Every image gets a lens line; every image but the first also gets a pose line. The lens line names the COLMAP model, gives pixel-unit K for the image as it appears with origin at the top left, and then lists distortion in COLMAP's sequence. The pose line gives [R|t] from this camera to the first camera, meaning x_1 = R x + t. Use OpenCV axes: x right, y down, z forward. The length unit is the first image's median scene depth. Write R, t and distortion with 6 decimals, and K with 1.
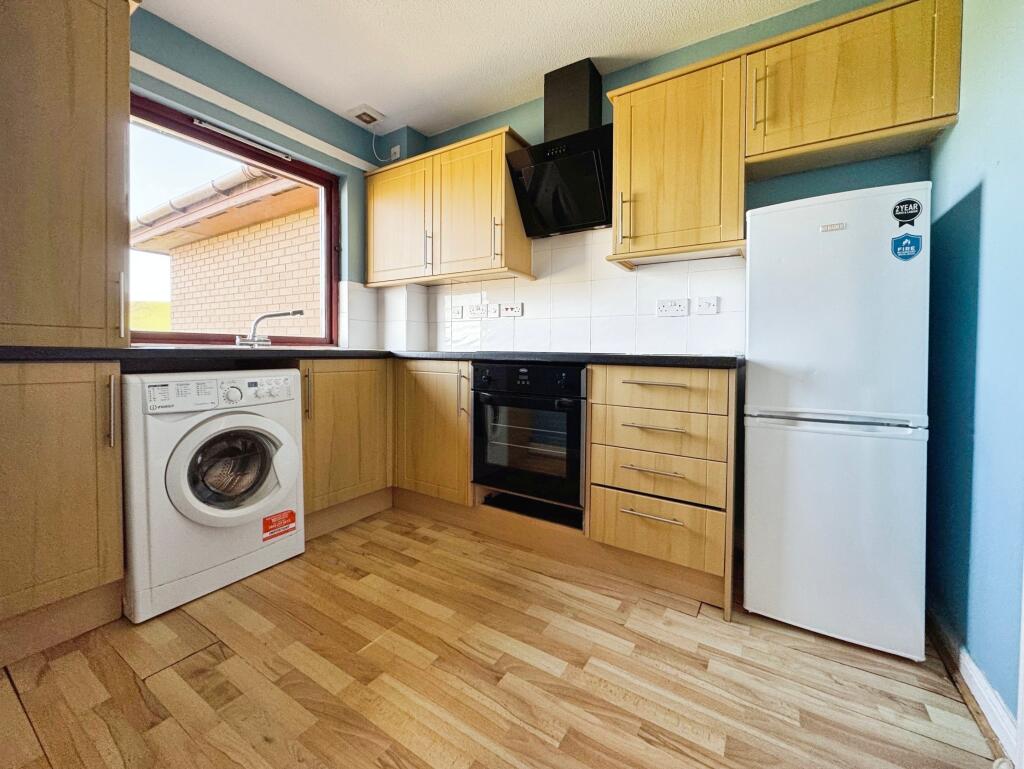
lens RADIAL K [[413.7, 0, 514.7], [0, 413.7, 374.8], [0, 0, 1]] dist [-0.001841, -0.000051]
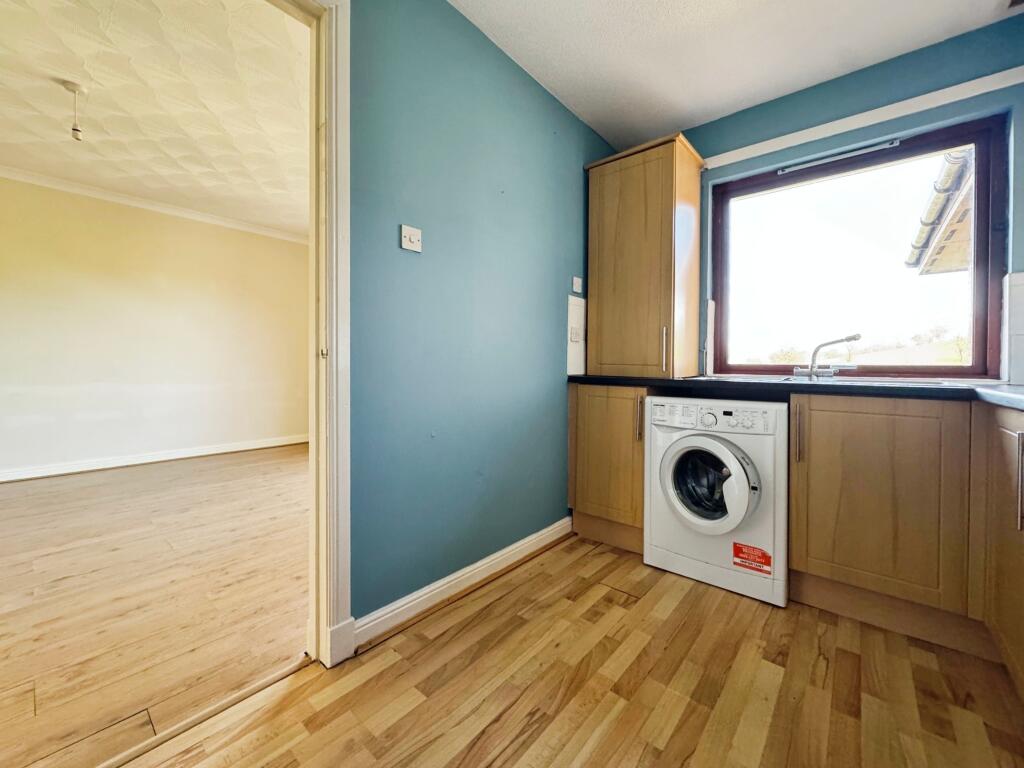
lens RADIAL K [[413.2, 0, 513.9], [0, 413.2, 387.7], [0, 0, 1]] dist [-0.002558, -0.000171]
pose [[-0.143829, 0.040736, -0.988764, 0.483793], [-0.070927, 0.996158, 0.051358, -0.056182], [0.987058, 0.077517, -0.140387, 0.560223]]
